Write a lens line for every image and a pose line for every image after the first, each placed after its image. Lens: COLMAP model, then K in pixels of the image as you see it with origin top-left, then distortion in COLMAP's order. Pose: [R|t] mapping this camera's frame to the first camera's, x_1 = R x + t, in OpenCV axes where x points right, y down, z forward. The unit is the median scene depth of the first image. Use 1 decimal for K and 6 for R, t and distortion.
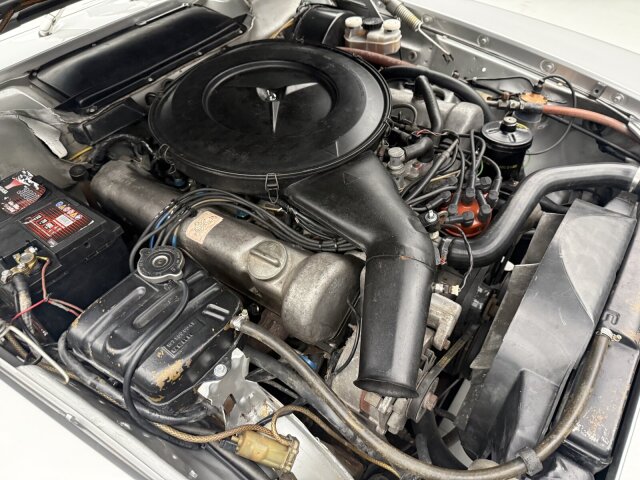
lens RADIAL K [[434.8, 0, 321.0], [0, 434.8, 257.3], [0, 0, 1]] dist [-0.001912, -0.002523]
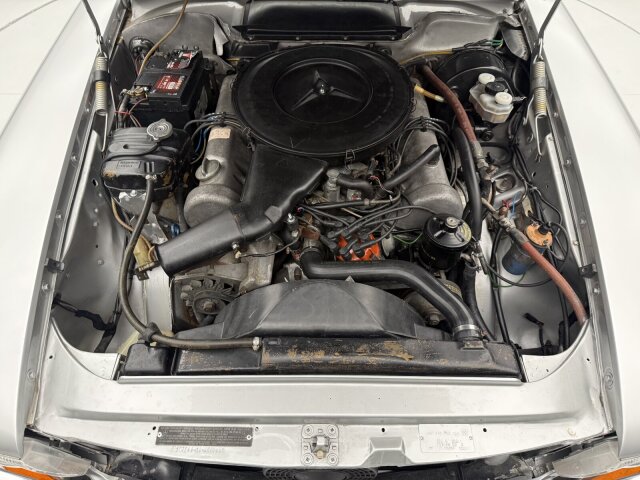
lens RADIAL K [[444.2, 0, 320.0], [0, 444.2, 240.0], [0, 0, 1]] dist [-0.008028, -0.004955]
pose [[0.591304, 0.659331, -0.464373, 0.790119], [-0.626252, 0.738211, 0.250703, -0.357739], [0.508102, 0.142573, 0.849415, -0.084348]]
